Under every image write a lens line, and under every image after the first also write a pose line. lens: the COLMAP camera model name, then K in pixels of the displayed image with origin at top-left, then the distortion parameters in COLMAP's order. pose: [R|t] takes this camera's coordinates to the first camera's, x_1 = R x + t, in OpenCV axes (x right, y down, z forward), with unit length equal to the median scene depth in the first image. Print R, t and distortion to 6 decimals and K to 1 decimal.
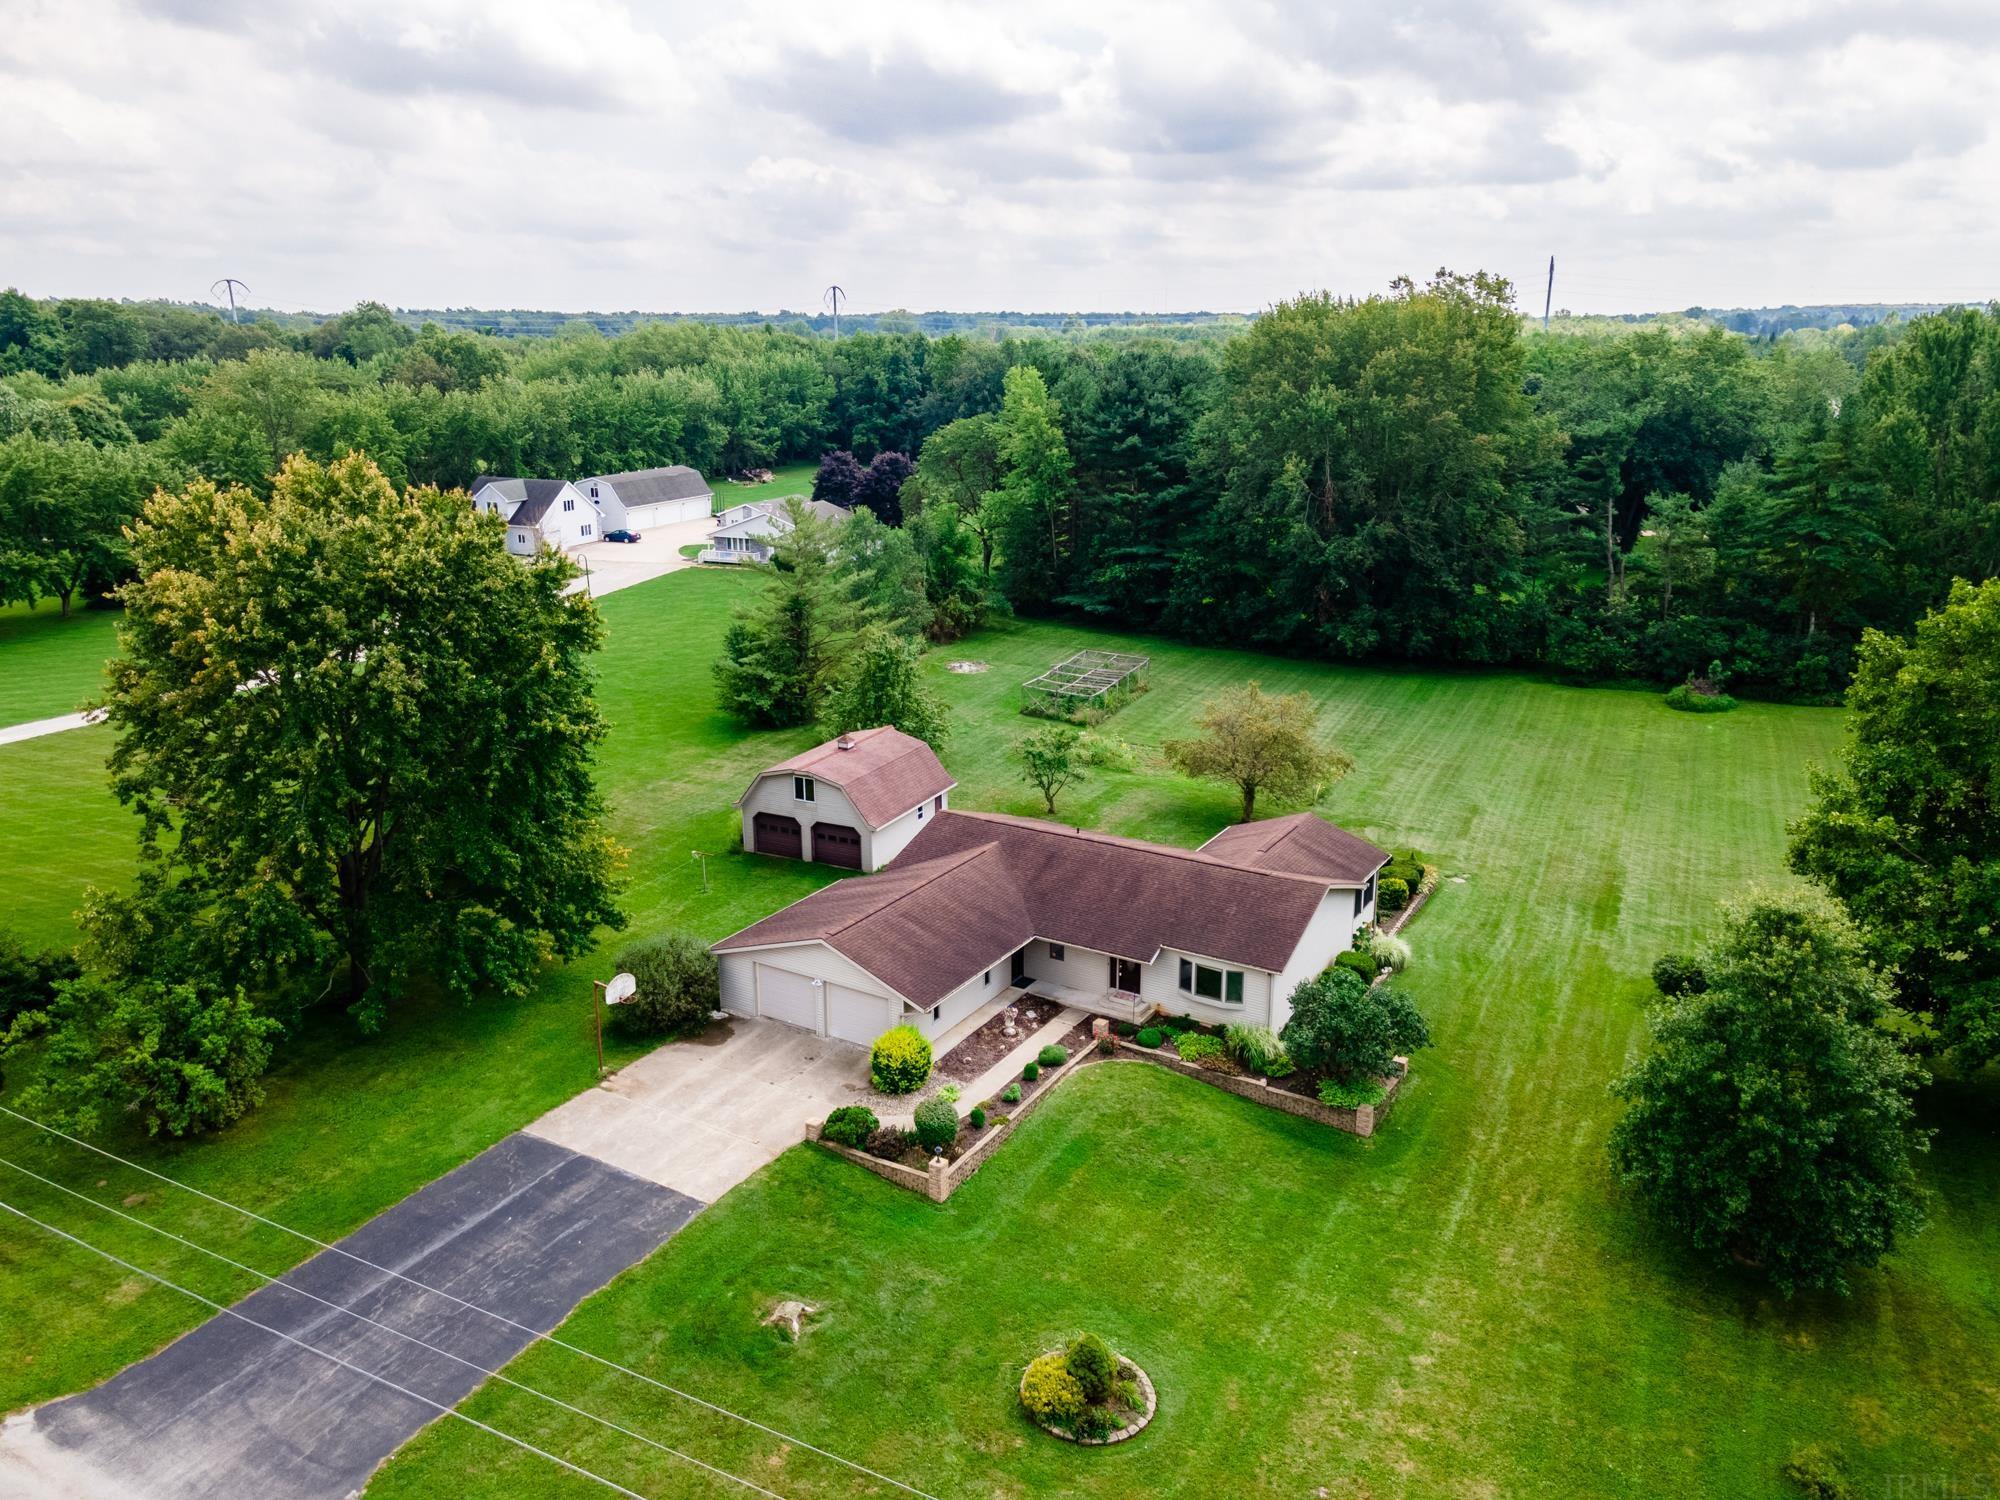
lens RADIAL K [[1488.0, 0, 1002.6], [0, 1488.0, 670.5], [0, 0, 1]] dist [0.014262, 0.030803]
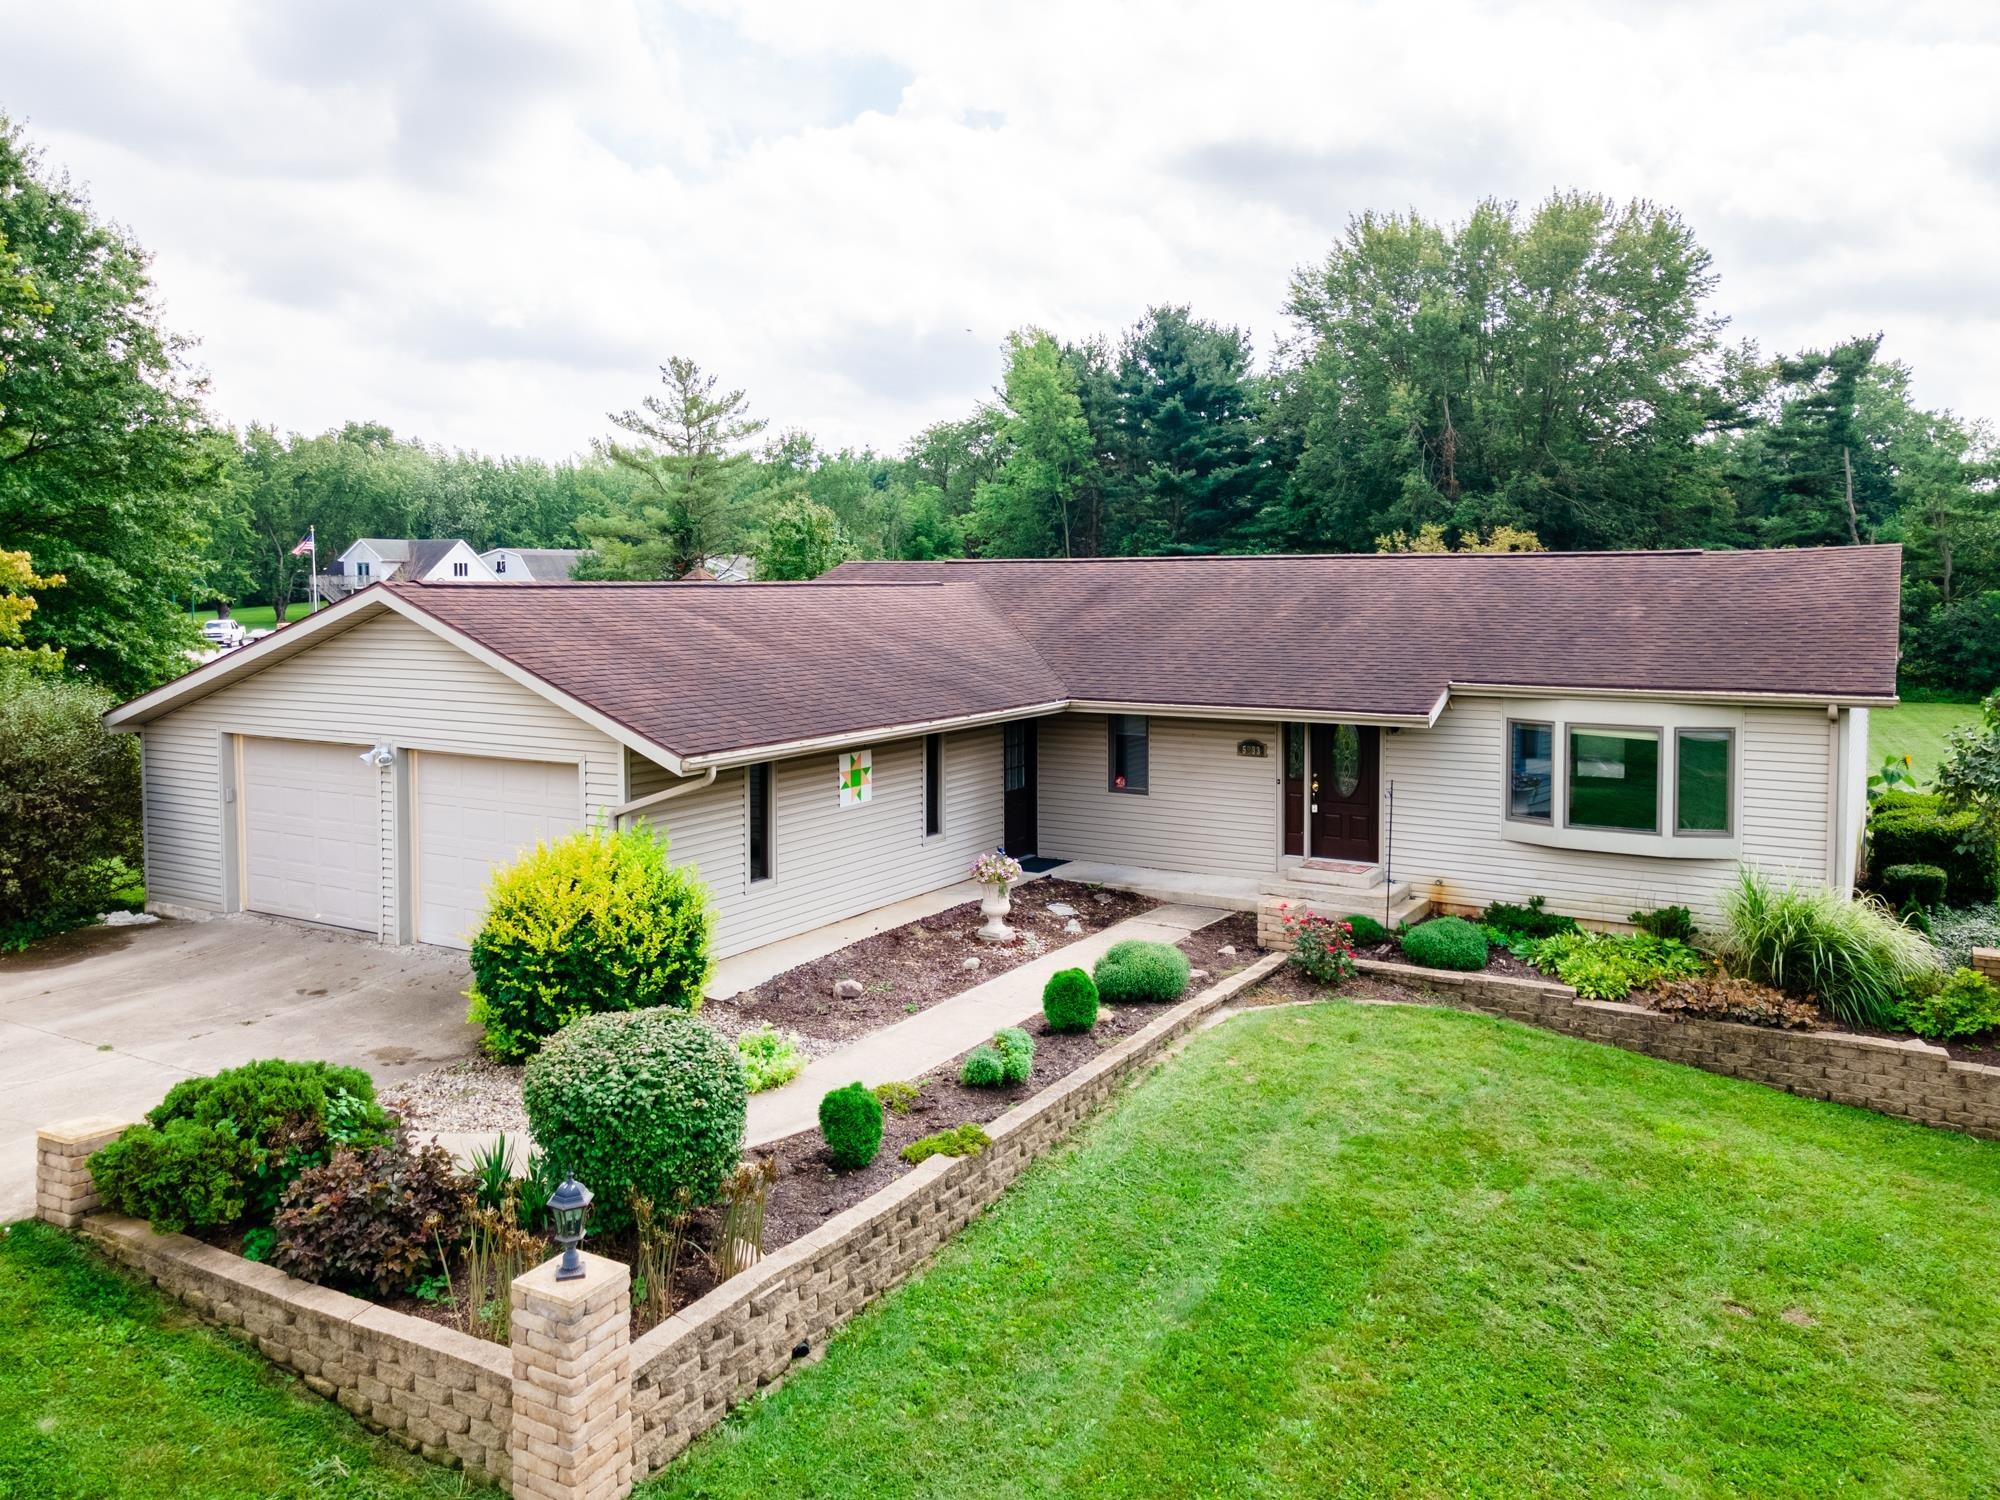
lens RADIAL K [[1488.0, 0, 1002.6], [0, 1488.0, 670.5], [0, 0, 1]] dist [0.014262, 0.030803]
pose [[0.999998, -0.001118, -0.001534, 0.006762], [0.000849, 0.986218, -0.165448, 0.242806], [0.001698, 0.165446, 0.986217, 0.686954]]
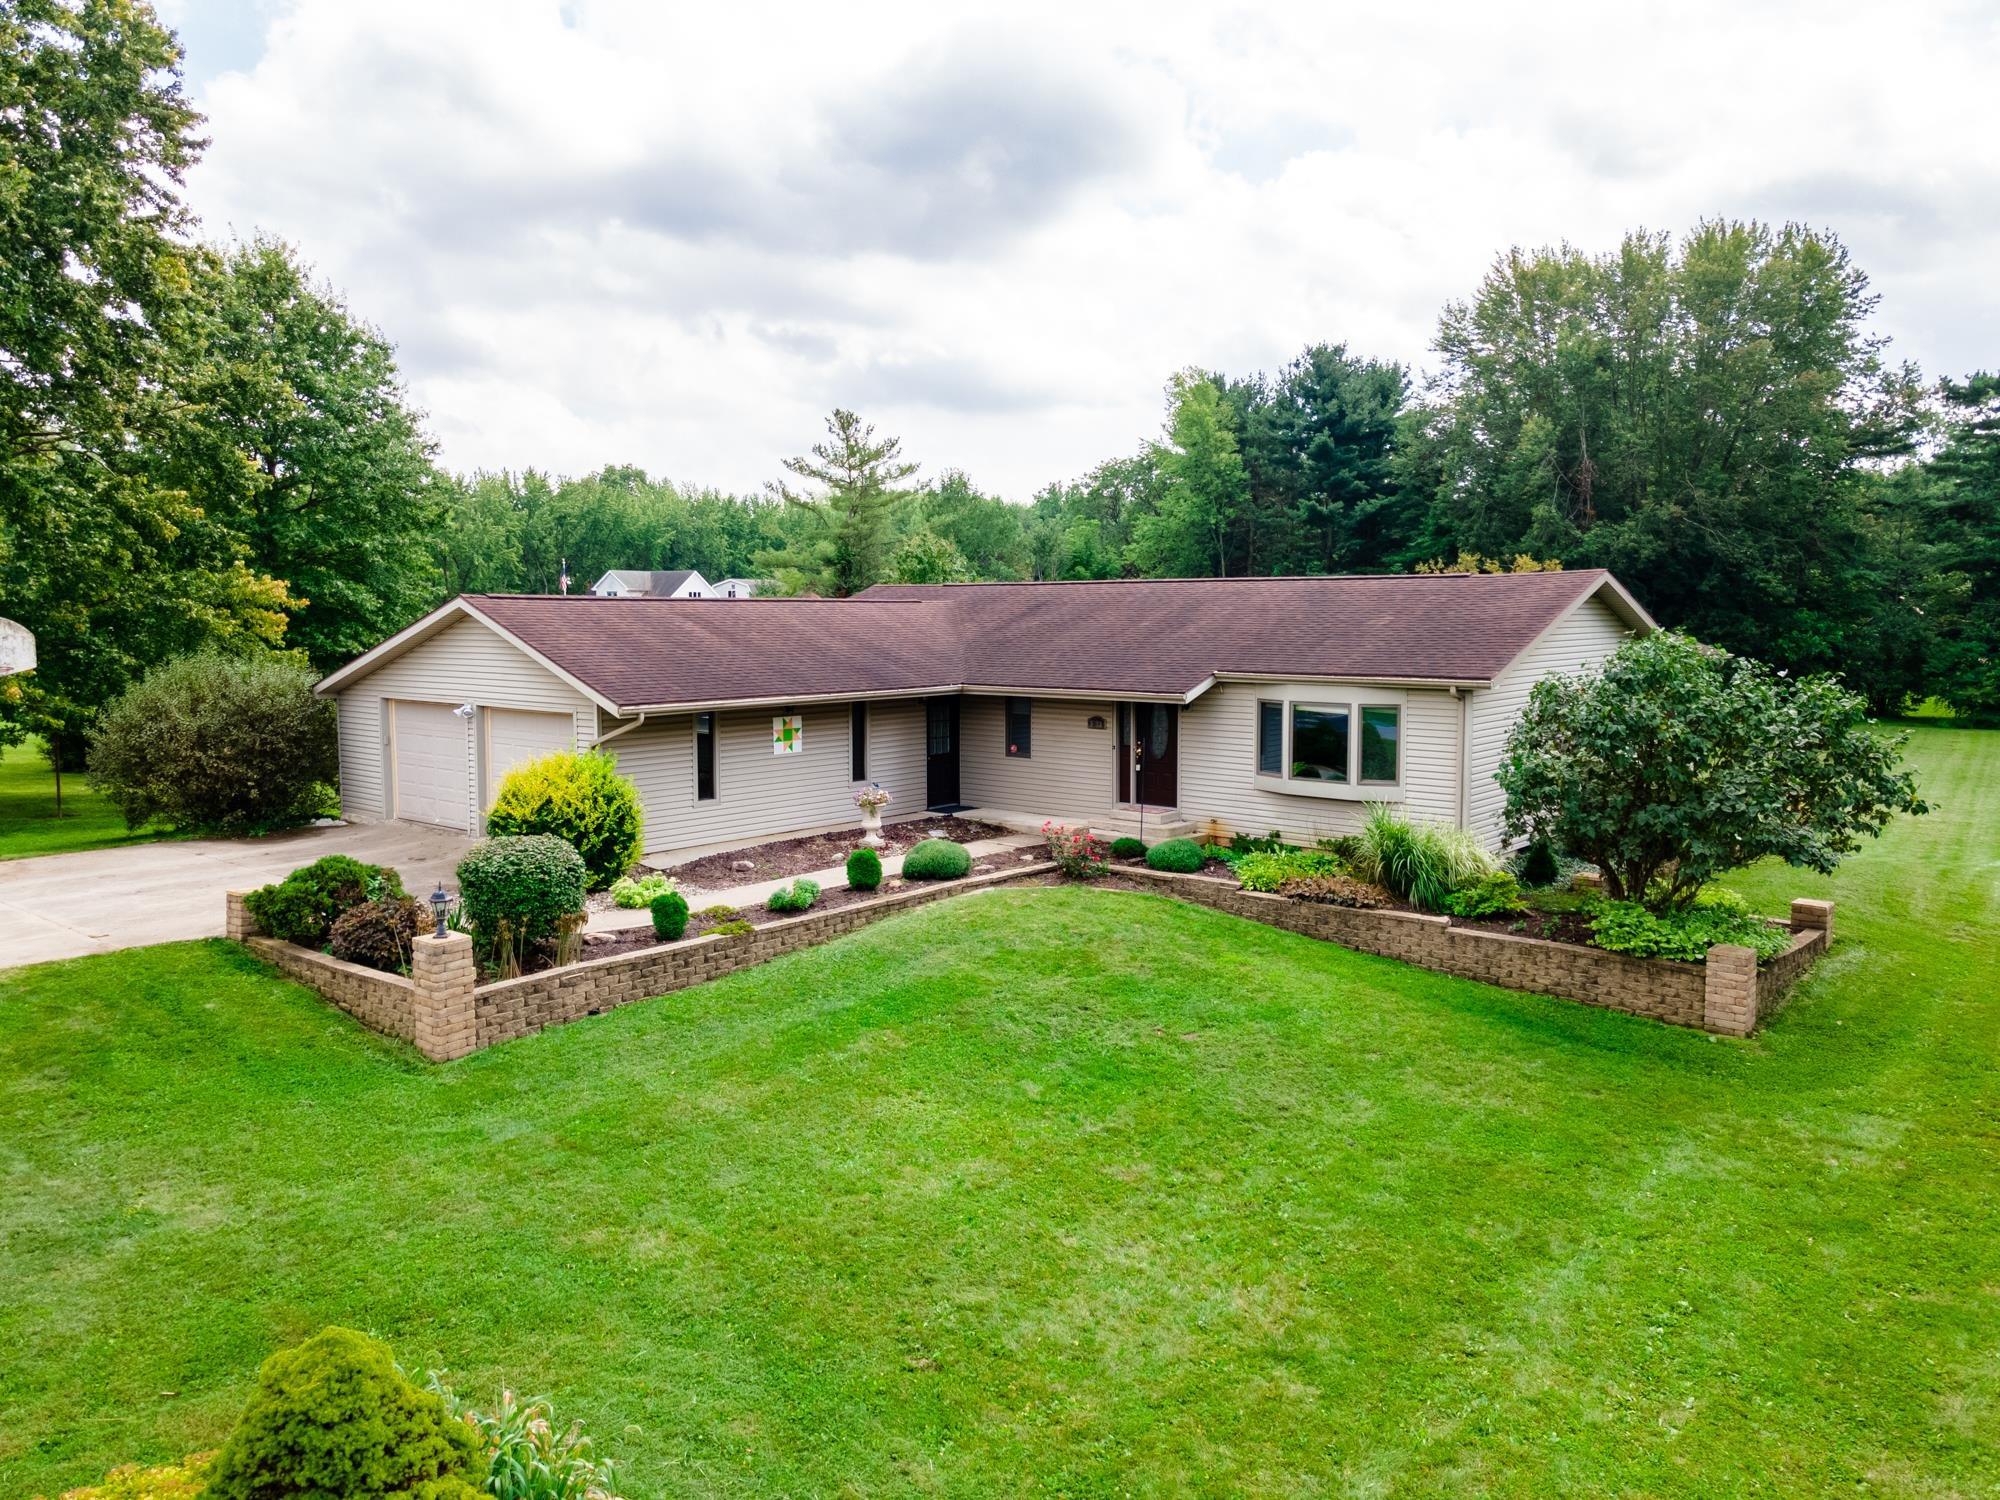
lens RADIAL K [[1457.2, 0, 1000.0], [0, 1457.2, 750.0], [0, 0, 1]] dist [0.003235, 0.063327]
pose [[0.986158, 0.016177, -0.165017, 0.117969], [-0.037634, 0.991092, -0.127748, 0.273252], [0.161480, 0.132190, 0.977983, 0.575858]]
